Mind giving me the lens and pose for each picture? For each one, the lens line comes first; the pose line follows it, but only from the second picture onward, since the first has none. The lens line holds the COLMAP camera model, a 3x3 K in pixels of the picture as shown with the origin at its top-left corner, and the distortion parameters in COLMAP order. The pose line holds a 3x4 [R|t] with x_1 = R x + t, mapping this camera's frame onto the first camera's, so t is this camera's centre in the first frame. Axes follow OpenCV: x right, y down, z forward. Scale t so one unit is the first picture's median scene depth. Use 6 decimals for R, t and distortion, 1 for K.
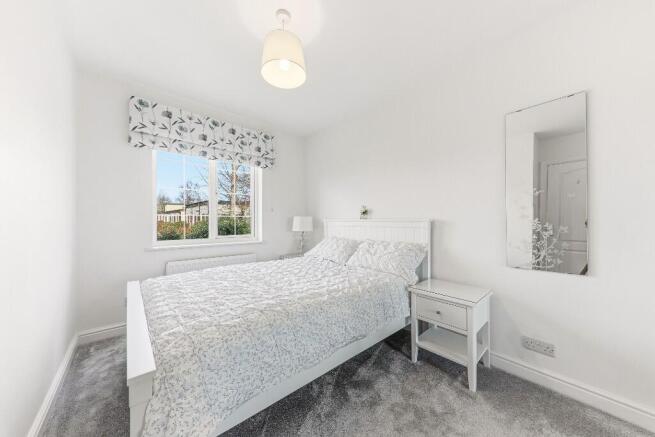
lens RADIAL K [[227.7, 0, 330.2], [0, 227.7, 221.0], [0, 0, 1]] dist [0.020584, -0.000239]
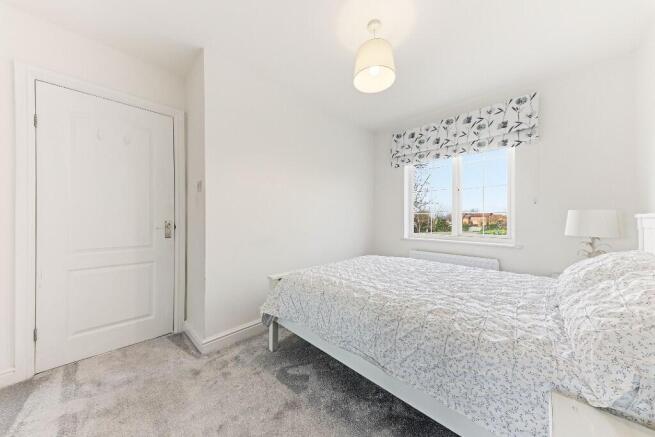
lens RADIAL K [[227.7, 0, 330.5], [0, 227.7, 217.1], [0, 0, 1]] dist [0.020584, -0.000239]
pose [[0.044352, -0.005140, -0.999003, 0.474822], [-0.001798, 0.999985, -0.005225, 0.002161], [0.999014, 0.002028, 0.044342, 0.416898]]
